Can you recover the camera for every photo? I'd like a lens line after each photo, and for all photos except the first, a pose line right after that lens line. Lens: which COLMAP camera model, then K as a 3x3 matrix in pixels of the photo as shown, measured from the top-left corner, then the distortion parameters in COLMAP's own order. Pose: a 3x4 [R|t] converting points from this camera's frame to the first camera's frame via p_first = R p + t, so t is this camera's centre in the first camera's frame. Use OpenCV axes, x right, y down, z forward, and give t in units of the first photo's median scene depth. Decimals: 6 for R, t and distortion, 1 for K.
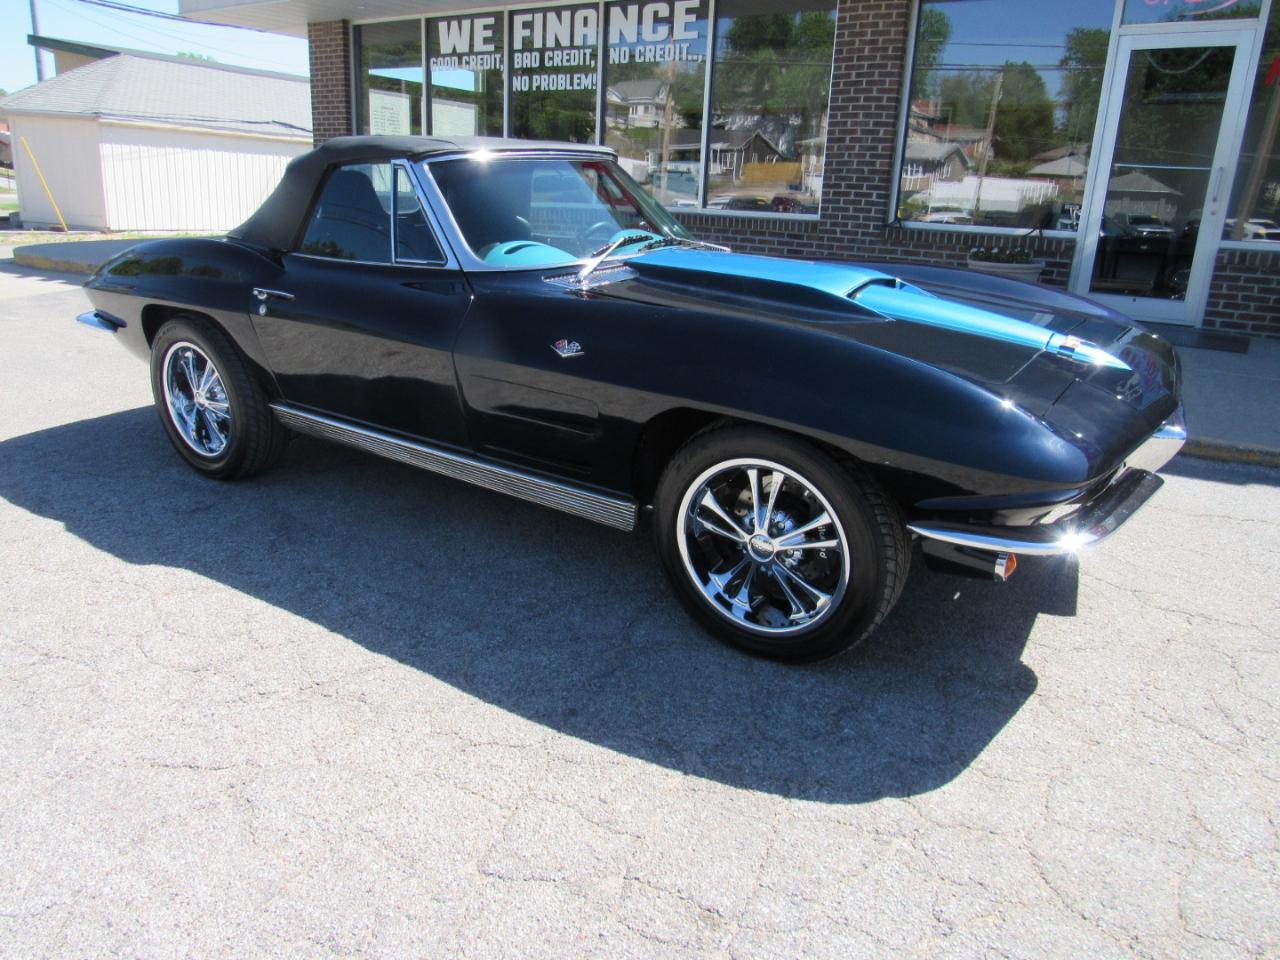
lens RADIAL K [[933.3, 0, 610.2], [0, 933.3, 464.1], [0, 0, 1]] dist [-0.004161, -0.002661]
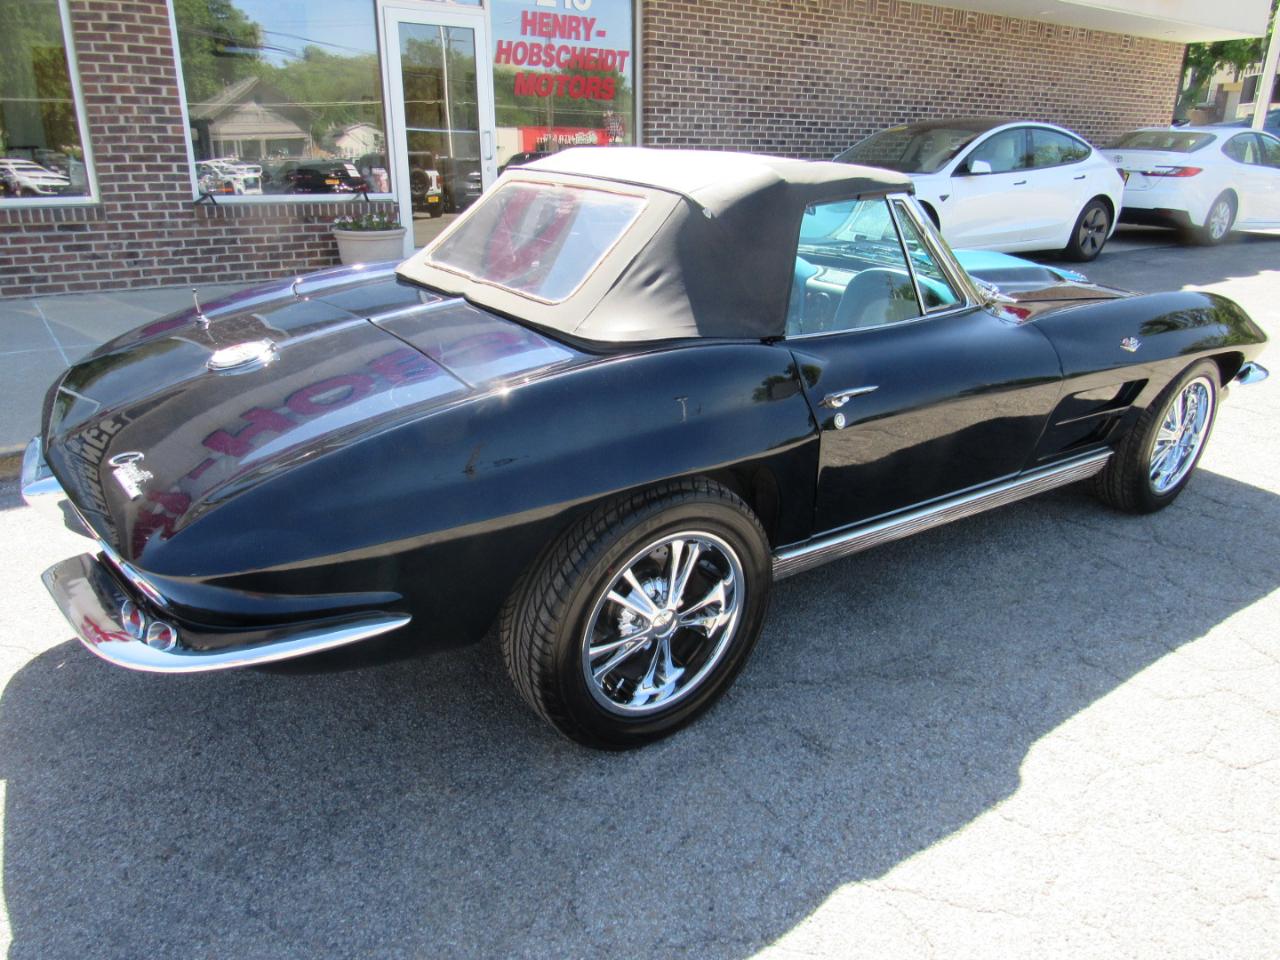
lens RADIAL K [[938.0, 0, 632.8], [0, 938.0, 477.8], [0, 0, 1]] dist [-0.011692, -0.003356]
pose [[0.311089, -0.349070, 0.883953, -0.426324], [0.274659, 0.923438, 0.268002, -0.143716], [-0.909827, 0.159414, 0.383147, 0.351383]]
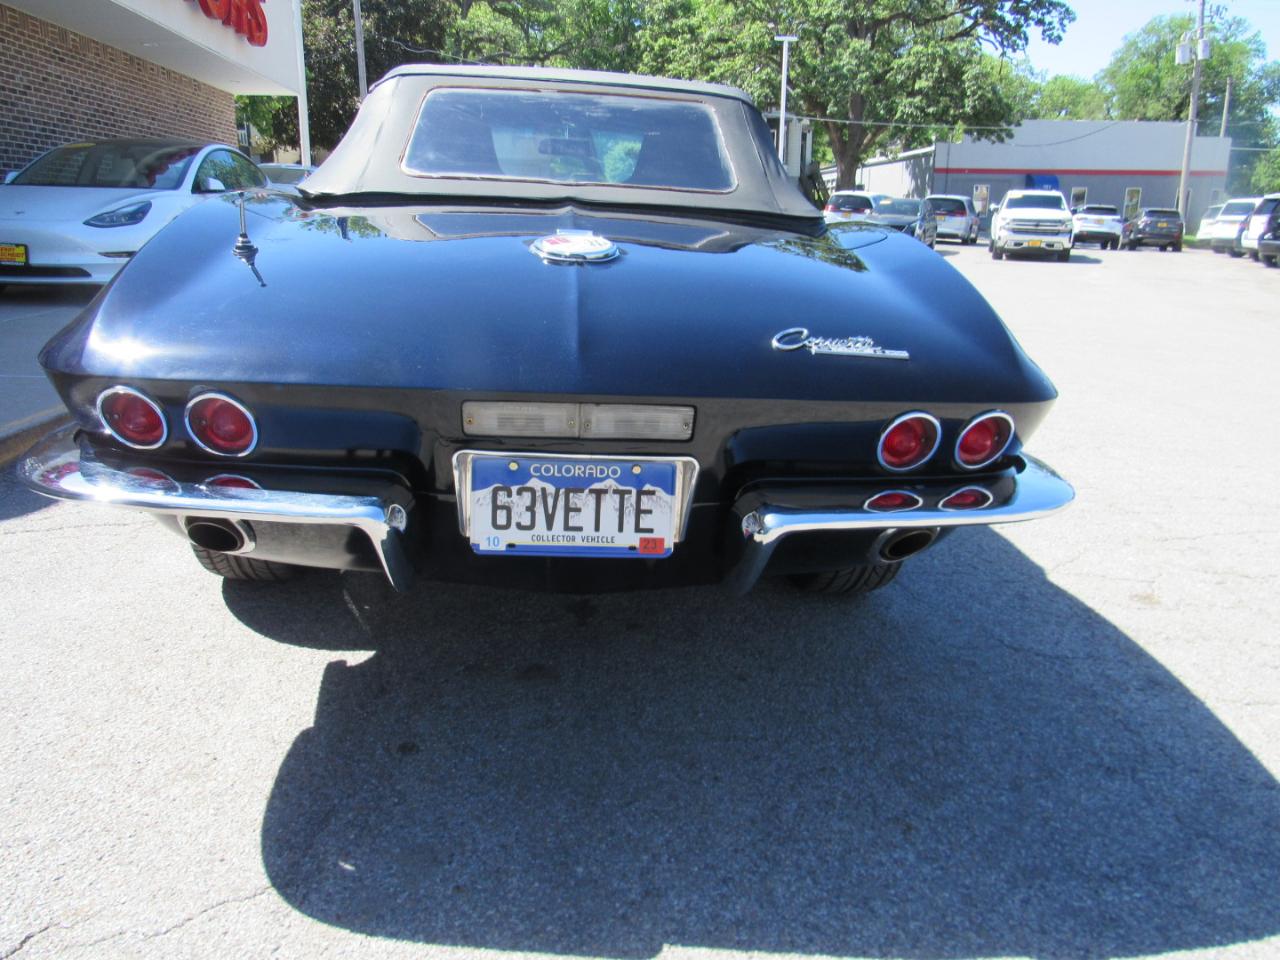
lens RADIAL K [[918.1, 0, 641.6], [0, 918.1, 482.4], [0, 0, 1]] dist [-0.012771, -0.012152]
pose [[-0.667970, -0.244792, 0.702775, -0.363952], [0.174364, 0.866583, 0.467580, -0.180817], [-0.723473, 0.434868, -0.536169, 0.677228]]
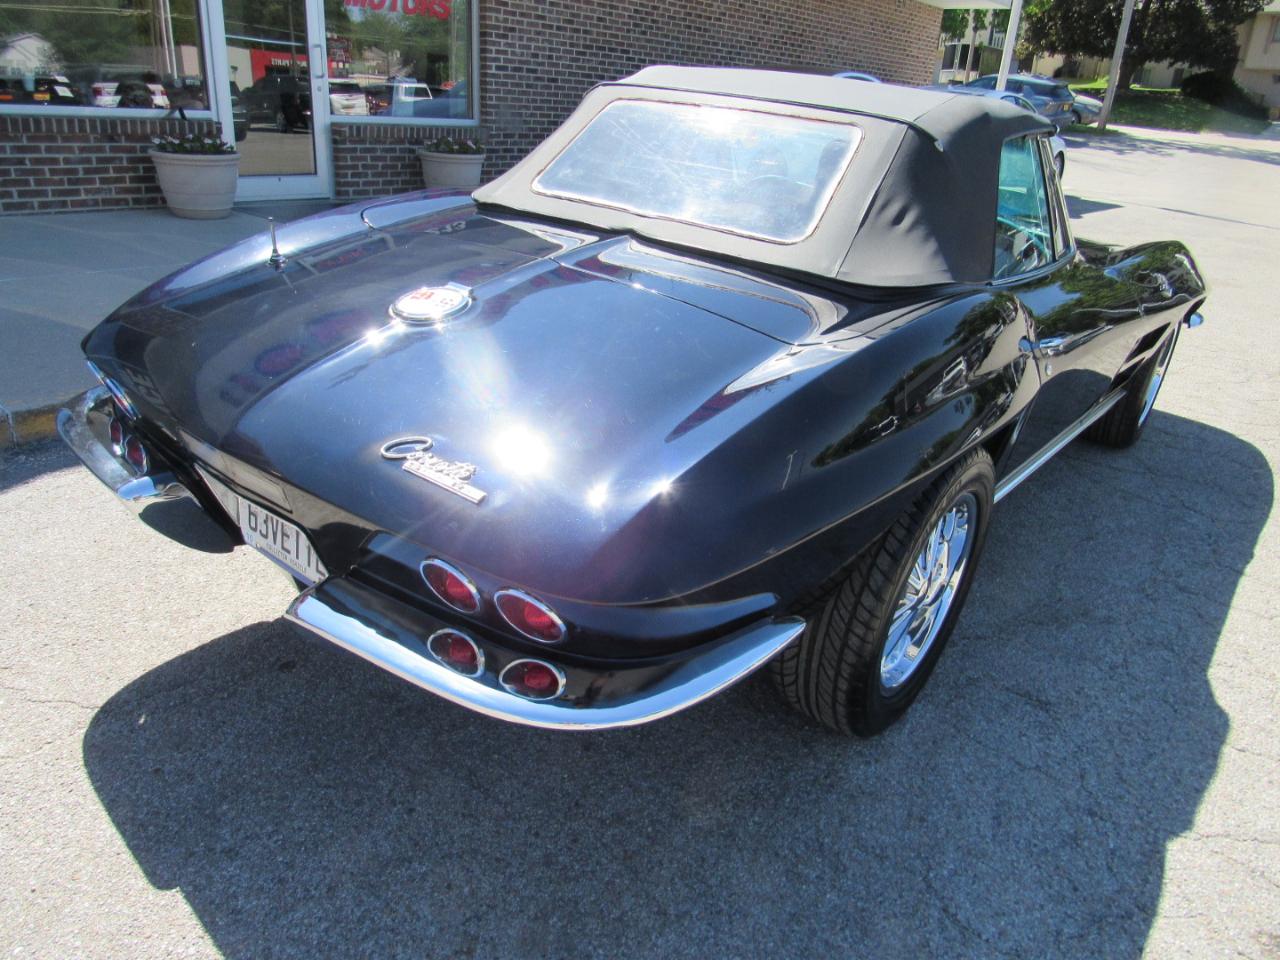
lens RADIAL K [[934.4, 0, 640.0], [0, 934.4, 480.0], [0, 0, 1]] dist [-0.018065, 0.001286]
pose [[0.034557, -0.413040, 0.910057, -0.416249], [0.224263, 0.890583, 0.395686, -0.173169], [-0.973916, 0.190418, 0.123406, 0.491392]]
